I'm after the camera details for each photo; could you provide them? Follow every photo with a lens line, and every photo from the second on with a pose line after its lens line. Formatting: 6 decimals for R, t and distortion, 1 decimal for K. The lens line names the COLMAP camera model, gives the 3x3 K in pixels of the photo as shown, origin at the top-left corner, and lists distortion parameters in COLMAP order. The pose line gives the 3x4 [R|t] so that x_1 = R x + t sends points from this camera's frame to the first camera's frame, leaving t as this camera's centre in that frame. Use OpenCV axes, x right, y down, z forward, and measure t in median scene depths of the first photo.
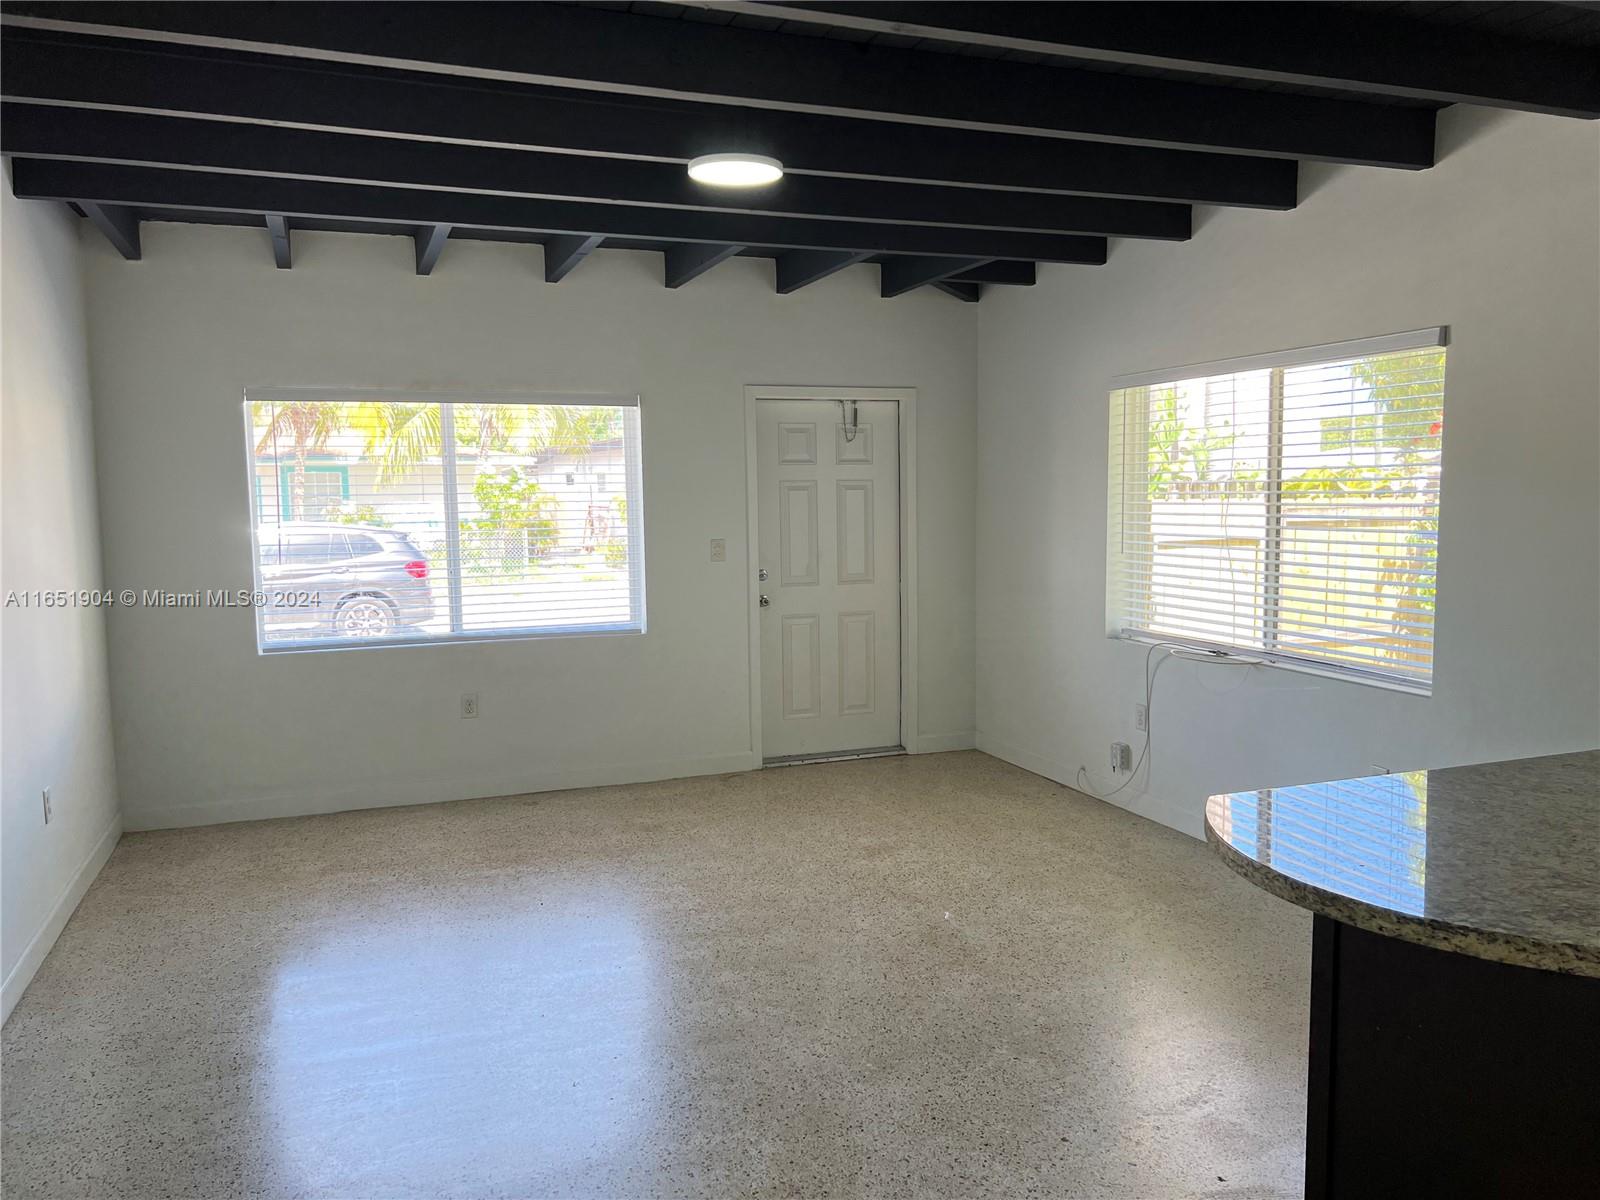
lens RADIAL K [[1201.9, 0, 798.4], [0, 1201.9, 611.2], [0, 0, 1]] dist [0.051509, -0.062210]
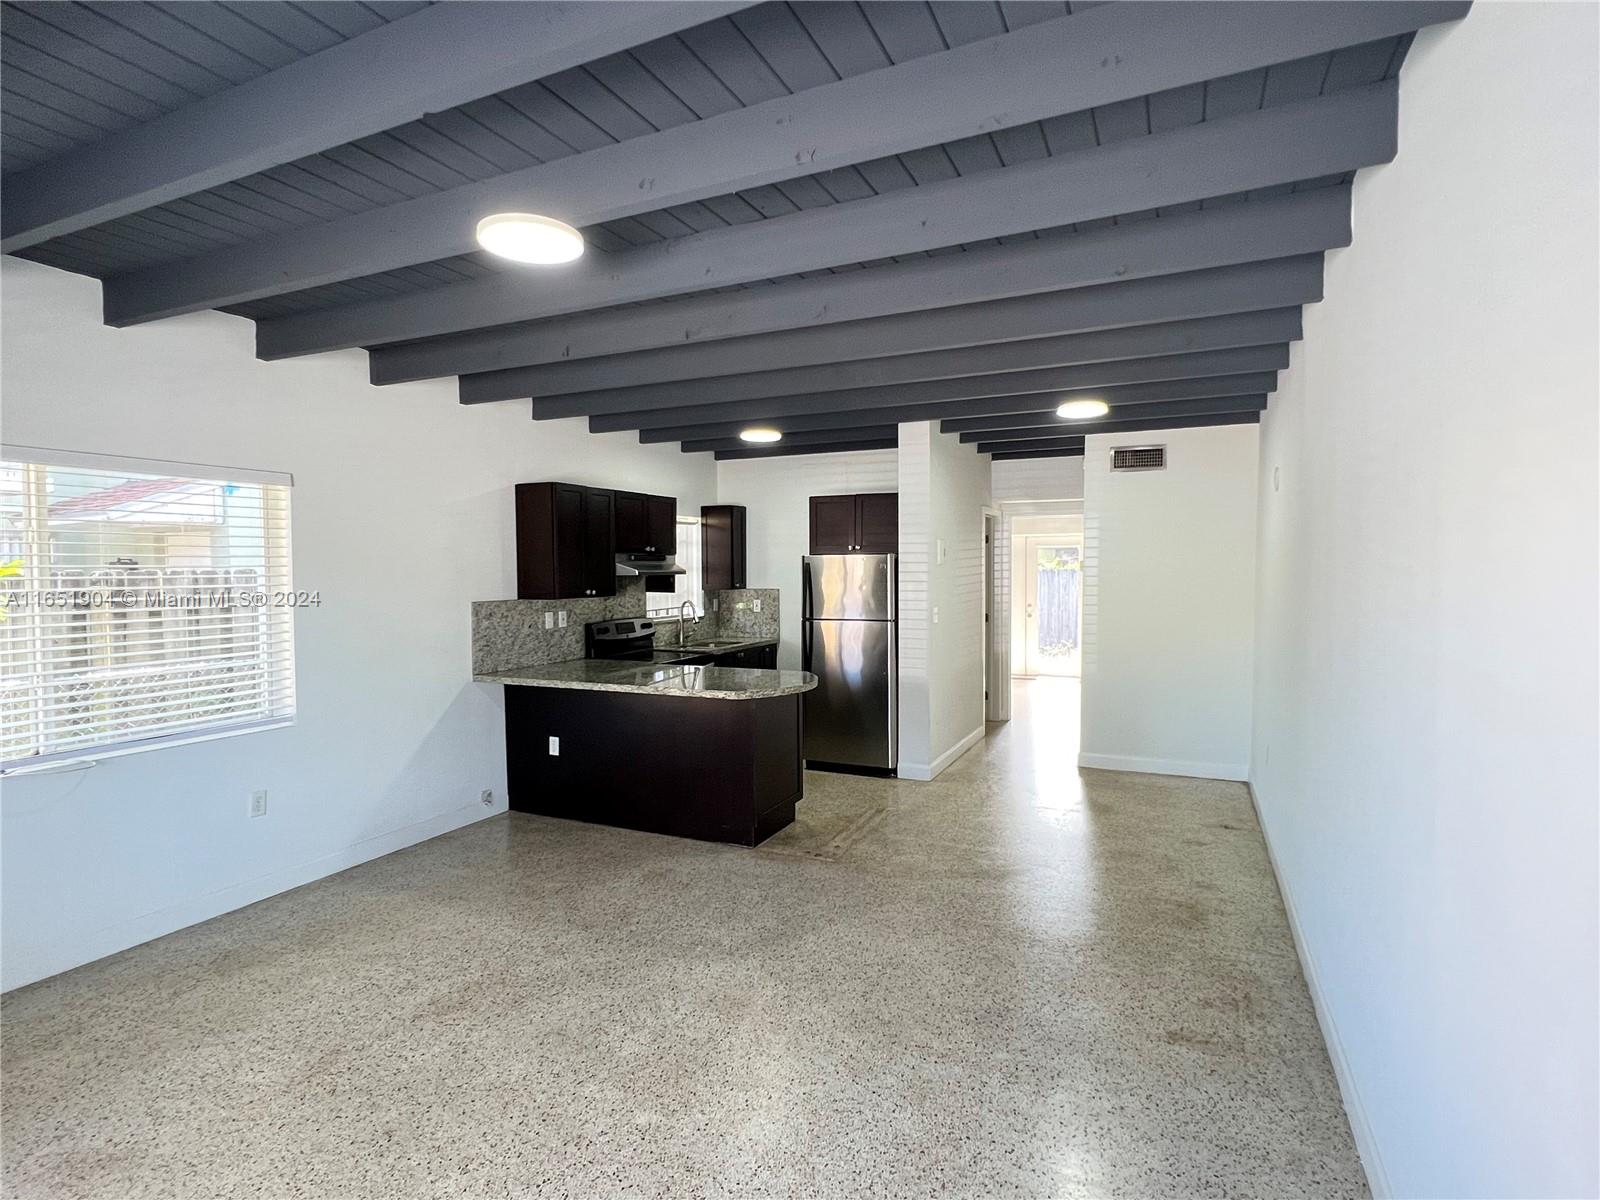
lens RADIAL K [[828.3, 0, 803.2], [0, 828.3, 600.0], [0, 0, 1]] dist [-0.001307, 0.000592]
pose [[-0.700155, -0.013277, 0.713867, -0.418306], [0.085664, 0.991043, 0.102450, -0.086744], [-0.708833, 0.132884, -0.692746, 0.843713]]
